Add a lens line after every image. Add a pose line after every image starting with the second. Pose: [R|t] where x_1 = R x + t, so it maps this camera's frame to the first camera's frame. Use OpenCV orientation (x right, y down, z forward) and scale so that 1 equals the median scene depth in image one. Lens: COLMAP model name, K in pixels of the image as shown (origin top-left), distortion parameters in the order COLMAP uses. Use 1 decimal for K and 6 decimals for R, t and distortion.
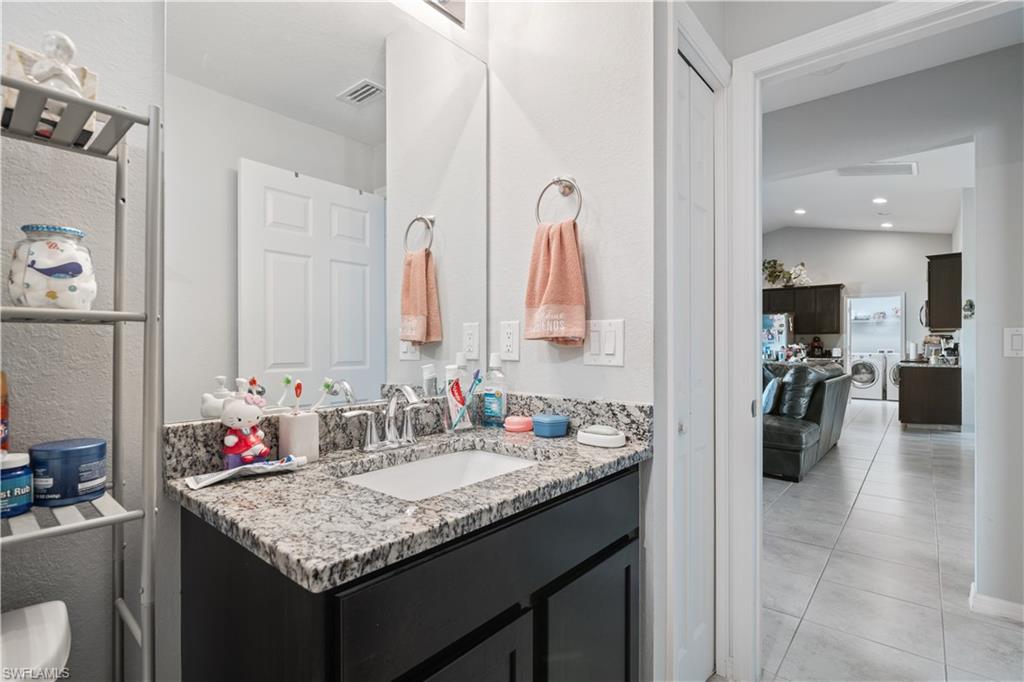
lens RADIAL K [[482.2, 0, 506.0], [0, 482.2, 348.8], [0, 0, 1]] dist [-0.008852, 0.001910]
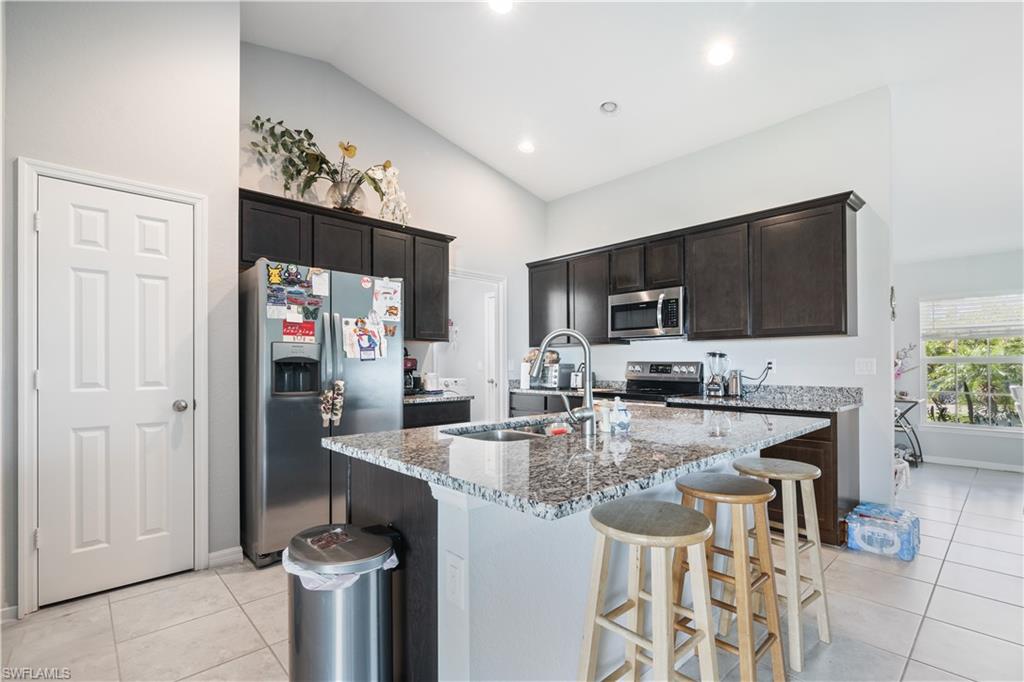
lens RADIAL K [[482.2, 0, 526.6], [0, 482.2, 347.1], [0, 0, 1]] dist [-0.008852, 0.001910]
pose [[0.064101, 0.038878, 0.997186, 0.227320], [0.003458, 0.999226, -0.039180, -0.007681], [-0.997937, 0.005960, 0.063917, 0.873528]]
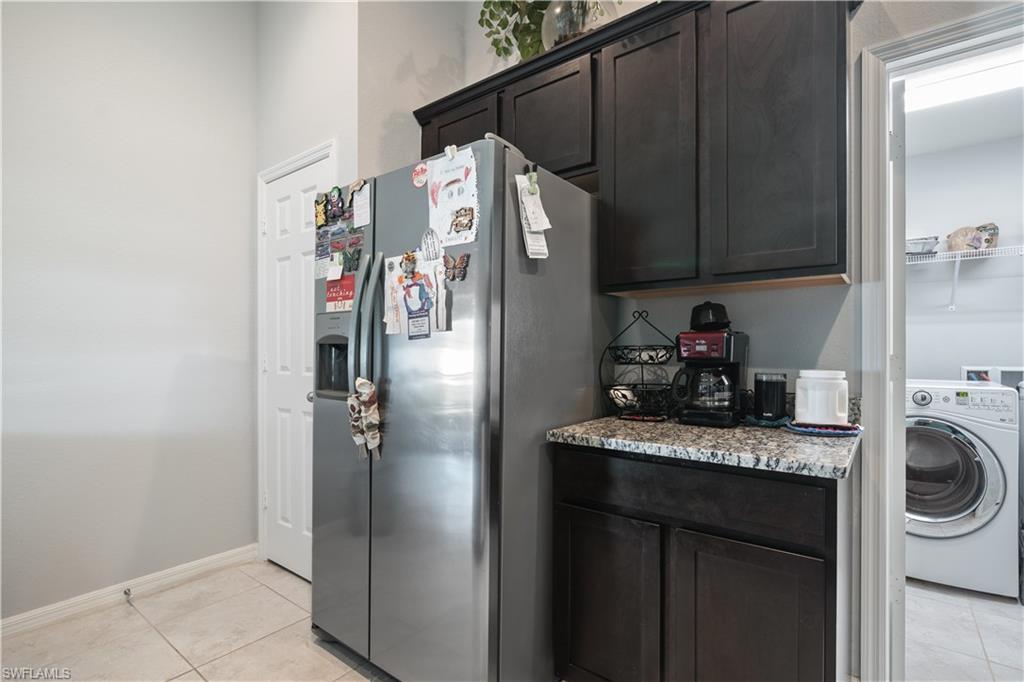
lens RADIAL K [[482.2, 0, 501.0], [0, 482.2, 350.1], [0, 0, 1]] dist [-0.008852, 0.001910]
pose [[0.999404, 0.002472, 0.034433, 0.576040], [-0.002384, 0.999994, -0.002579, -0.007547], [-0.034439, 0.002496, 0.999404, 0.844707]]
